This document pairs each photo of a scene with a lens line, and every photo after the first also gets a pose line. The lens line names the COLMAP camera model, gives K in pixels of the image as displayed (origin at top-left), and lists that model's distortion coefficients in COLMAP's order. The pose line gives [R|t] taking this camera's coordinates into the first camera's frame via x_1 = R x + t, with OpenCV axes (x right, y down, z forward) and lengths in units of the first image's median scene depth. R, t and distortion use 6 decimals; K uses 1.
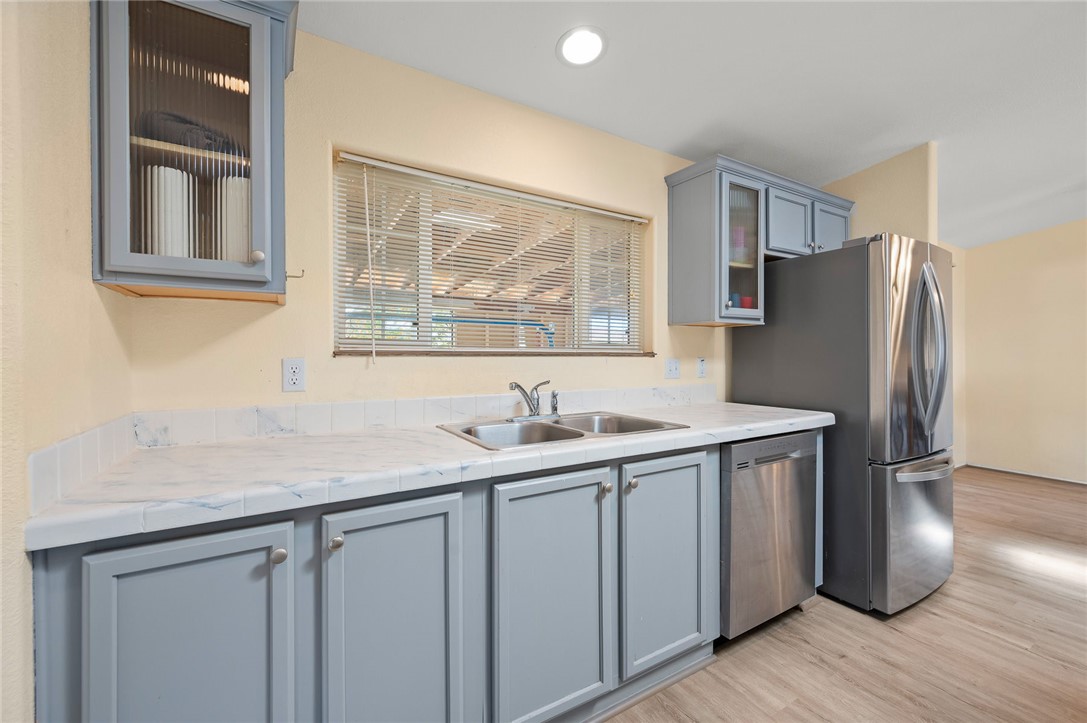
lens RADIAL K [[442.5, 0, 545.3], [0, 442.5, 354.5], [0, 0, 1]] dist [0.001817, 0.000688]
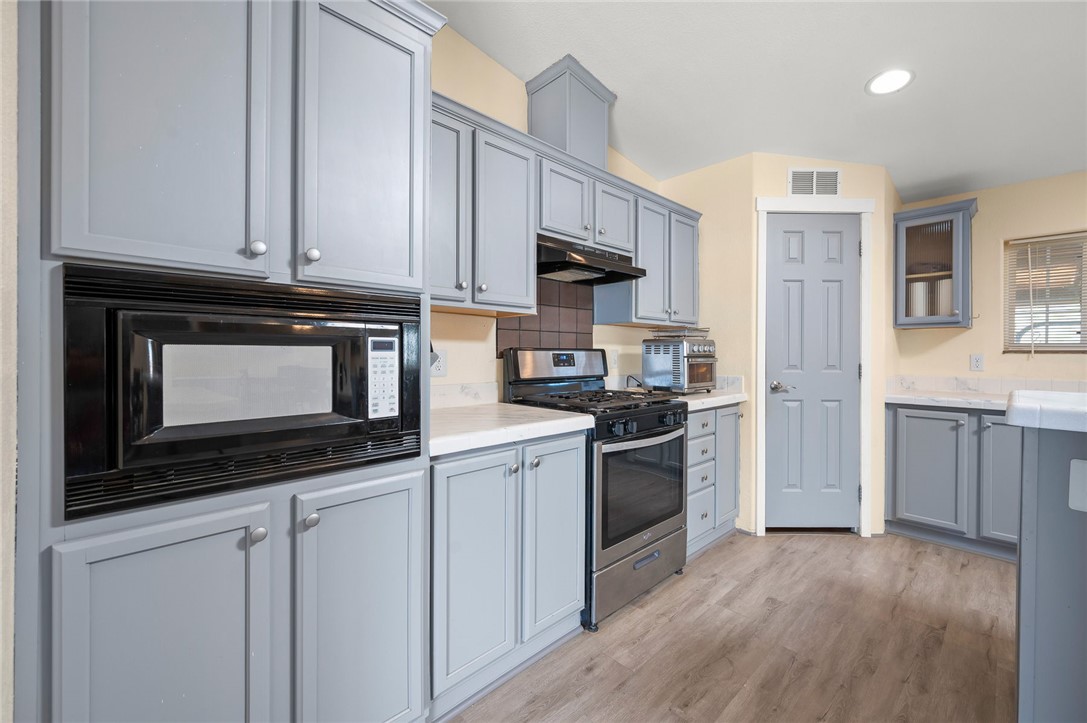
lens RADIAL K [[442.5, 0, 545.3], [0, 442.5, 354.5], [0, 0, 1]] dist [0.001817, 0.000688]
pose [[0.221096, 0.007127, -0.975226, 1.279008], [-0.003350, 0.999973, 0.006548, 0.003656], [0.975246, 0.001819, 0.221114, -1.805214]]
